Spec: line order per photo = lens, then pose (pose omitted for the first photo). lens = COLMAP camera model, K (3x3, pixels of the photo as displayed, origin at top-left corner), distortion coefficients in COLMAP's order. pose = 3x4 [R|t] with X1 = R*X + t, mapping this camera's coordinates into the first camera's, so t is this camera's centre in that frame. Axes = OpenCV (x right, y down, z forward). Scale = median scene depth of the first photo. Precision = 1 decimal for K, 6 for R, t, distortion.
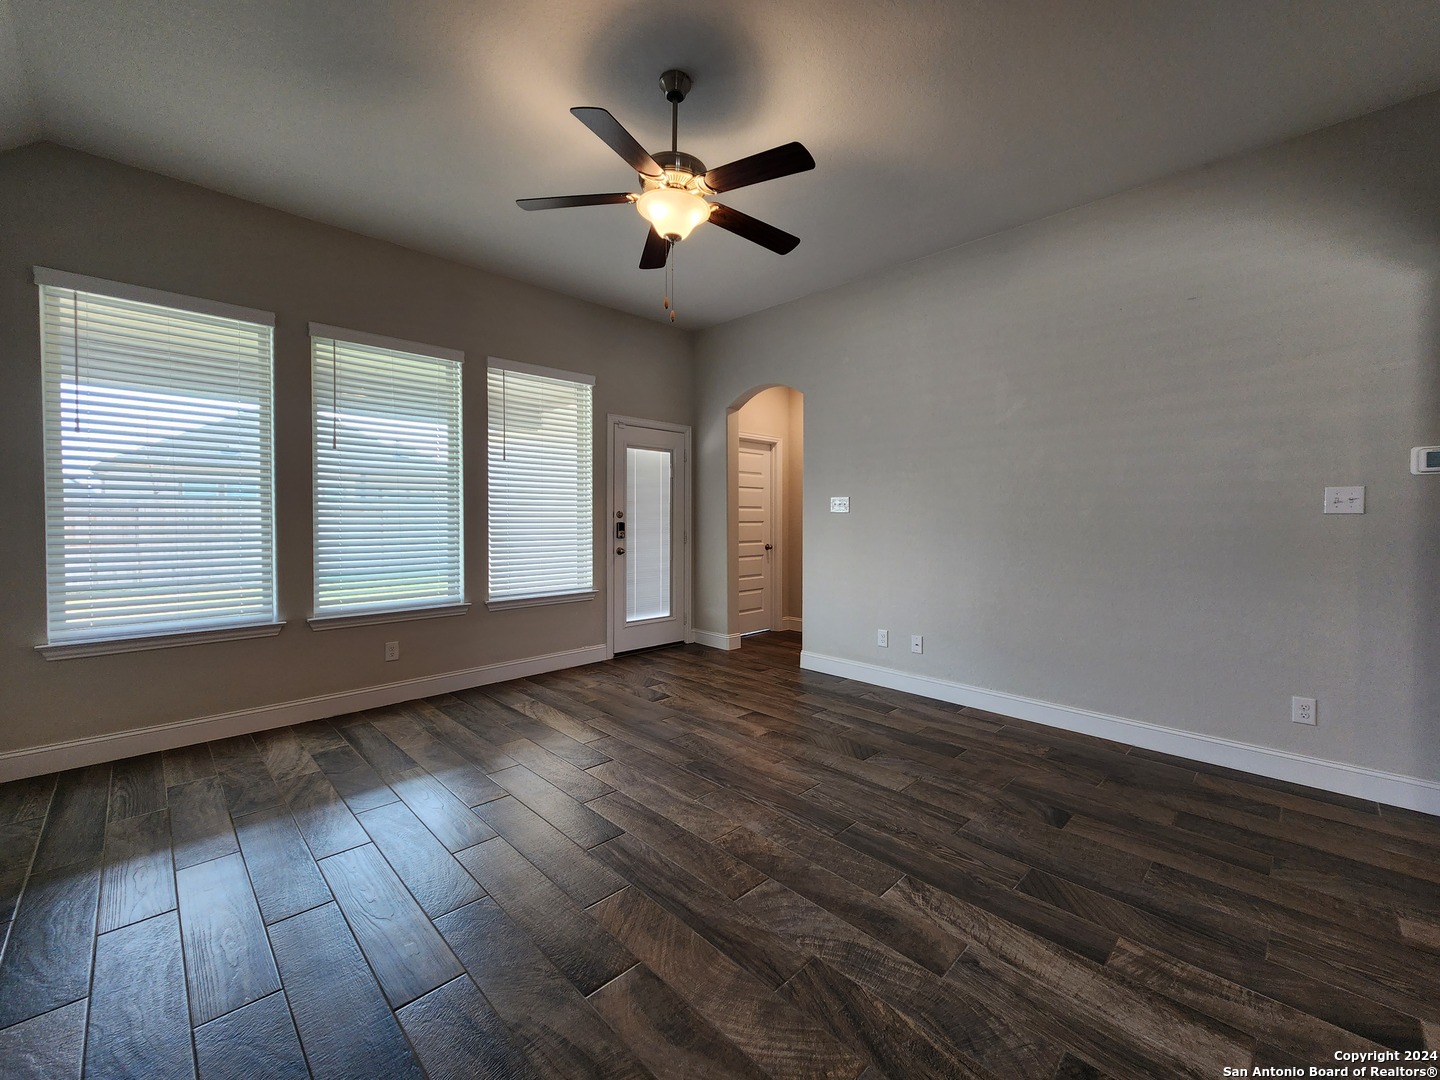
lens RADIAL K [[588.3, 0, 730.1], [0, 588.3, 529.9], [0, 0, 1]] dist [0.002951, -0.001951]
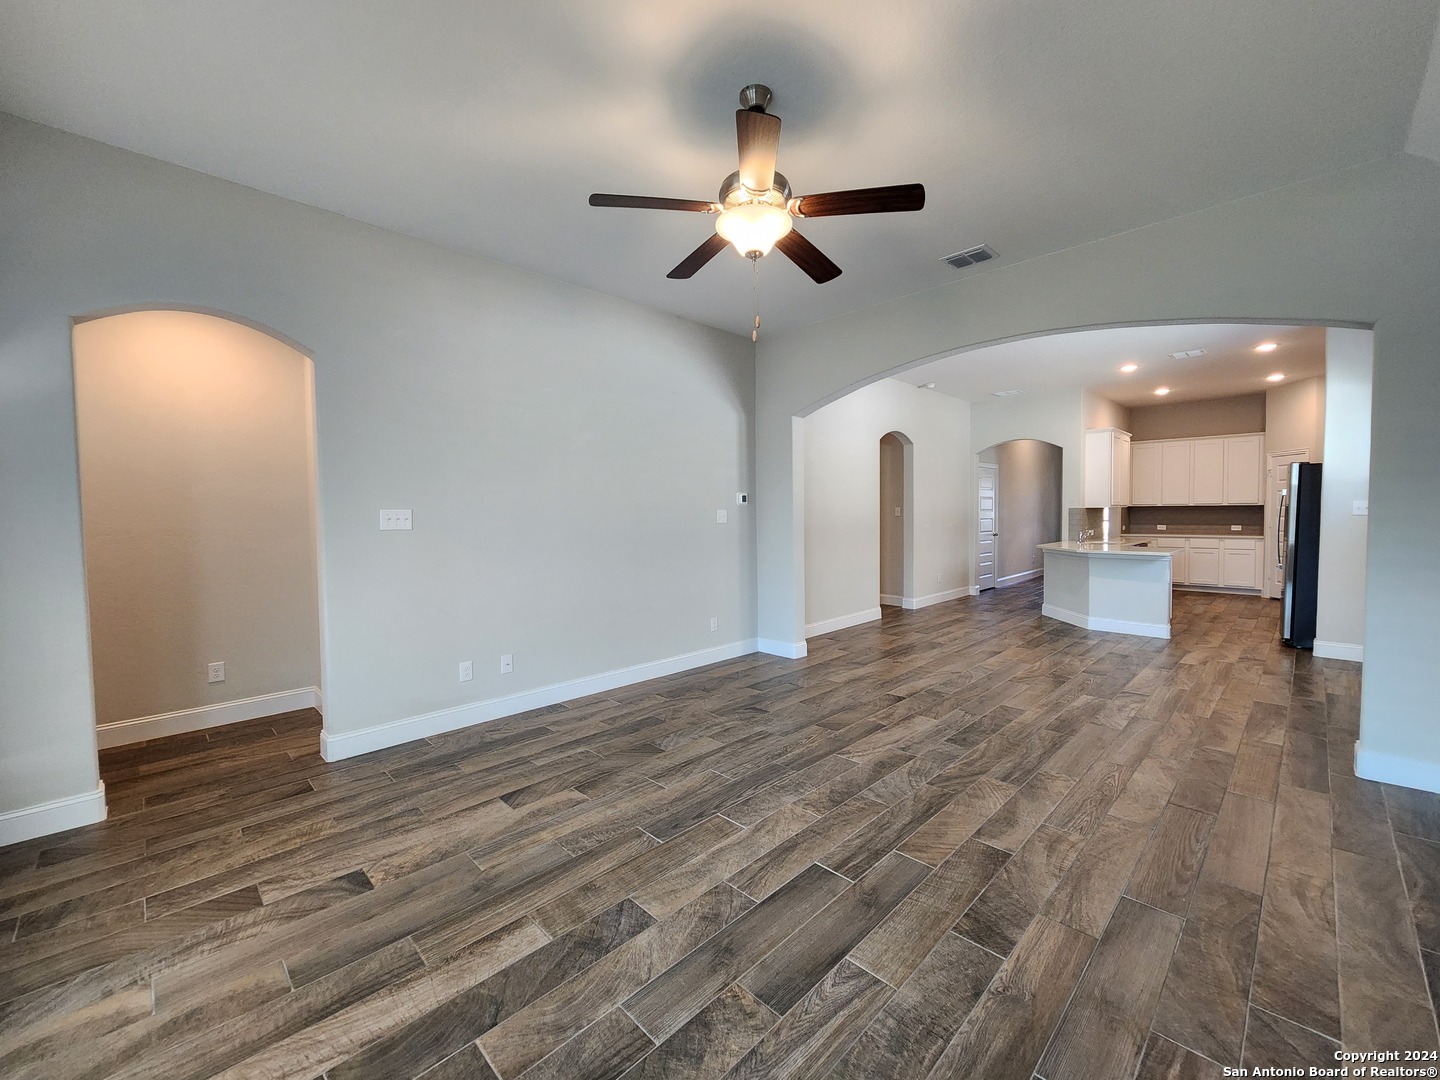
lens RADIAL K [[588.3, 0, 730.6], [0, 588.3, 529.3], [0, 0, 1]] dist [0.002951, -0.001951]
pose [[-0.006422, -0.034422, 0.999387, -0.746711], [0.030936, 0.998922, 0.034605, -0.056634], [-0.999501, 0.031140, -0.005350, 0.733495]]
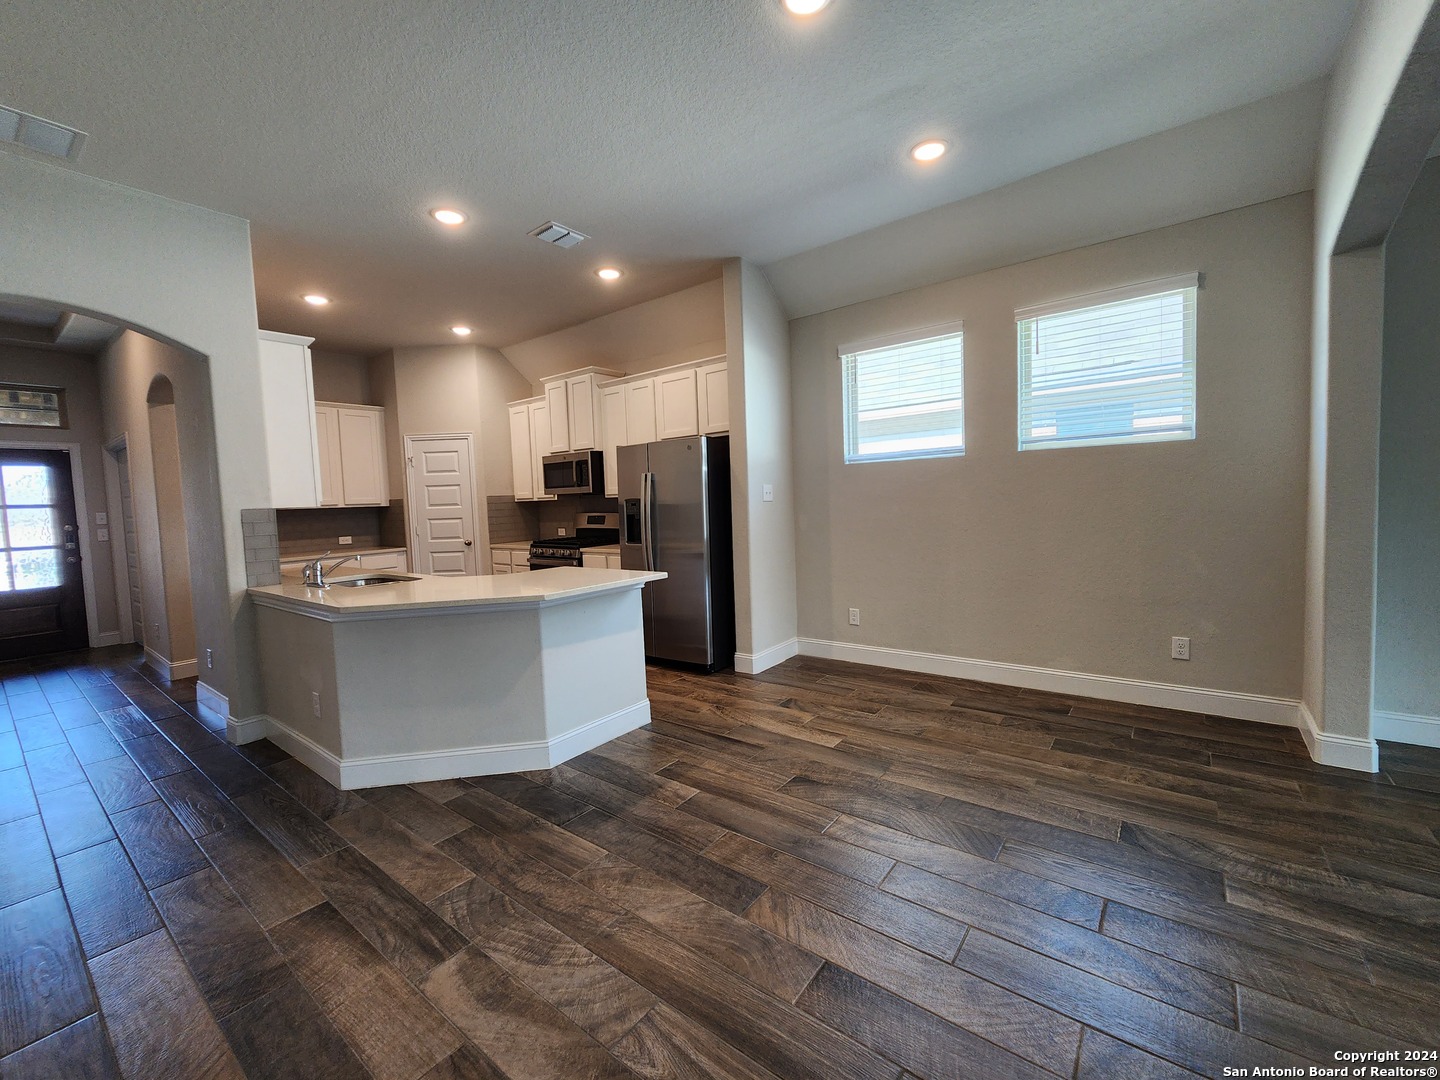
lens RADIAL K [[588.3, 0, 731.5], [0, 588.3, 530.7], [0, 0, 1]] dist [0.002951, -0.001951]
pose [[-0.989495, 0.044598, -0.137515, 0.926552], [0.034446, 0.996563, 0.075342, -0.028282], [0.140403, 0.069814, -0.987630, 0.434611]]
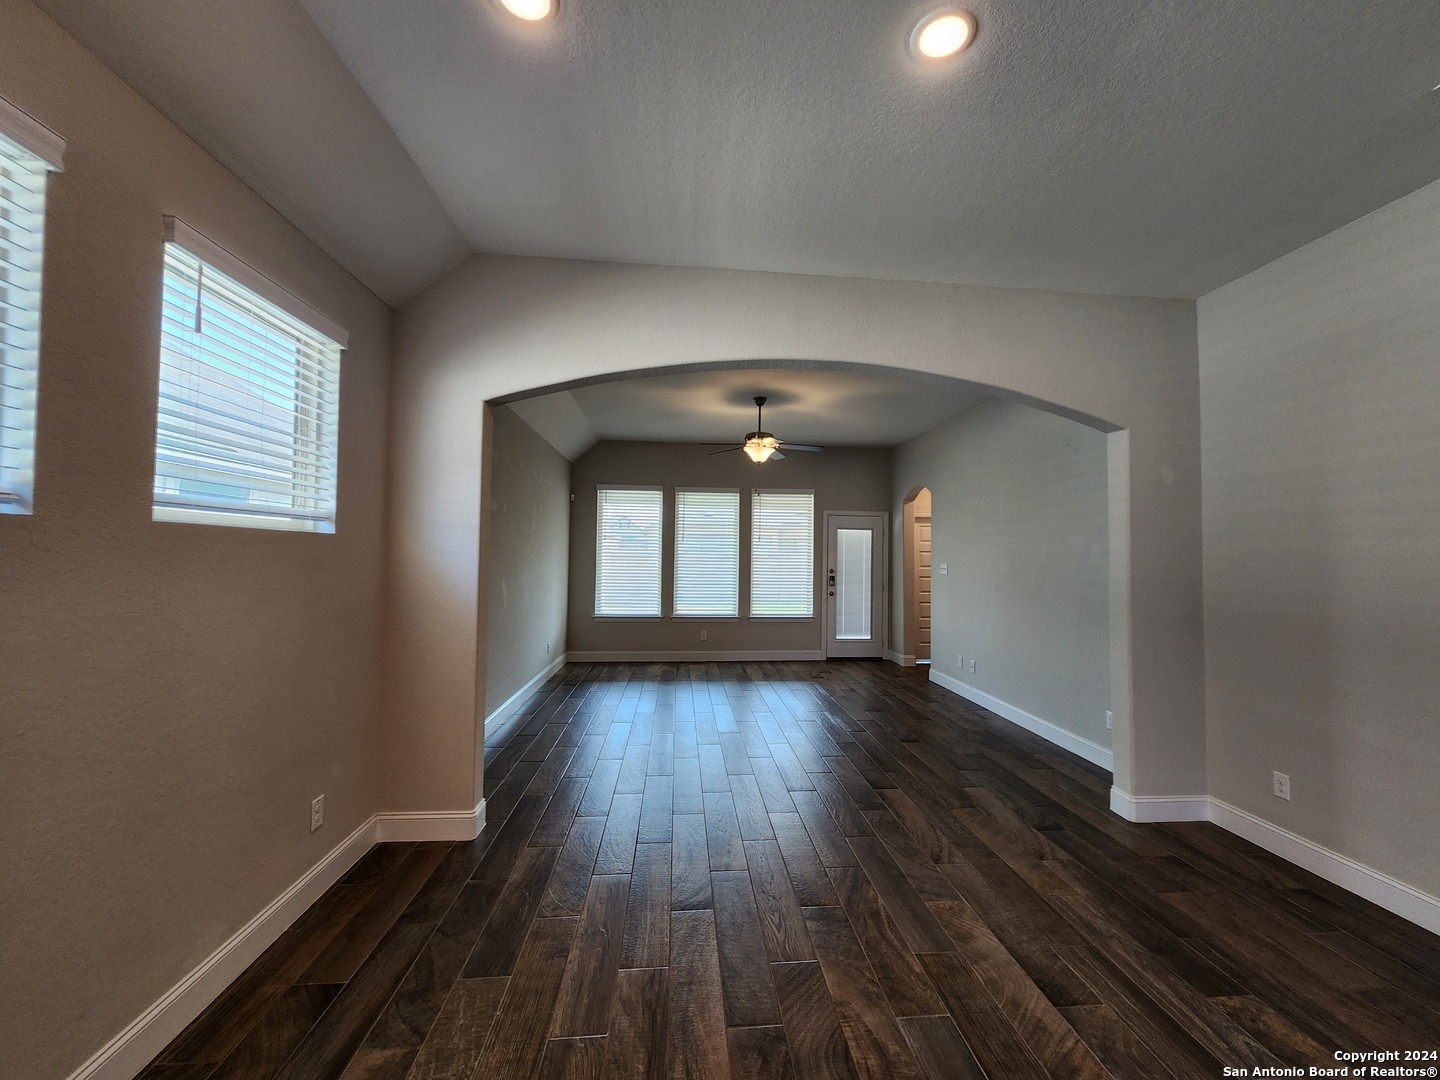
lens RADIAL K [[588.3, 0, 739.4], [0, 588.3, 544.7], [0, 0, 1]] dist [0.002951, -0.001951]
pose [[0.777129, -0.002265, -0.629337, 0.920469], [-0.025960, 0.999027, -0.035651, -0.050003], [0.628806, 0.044042, 0.776314, -0.608708]]
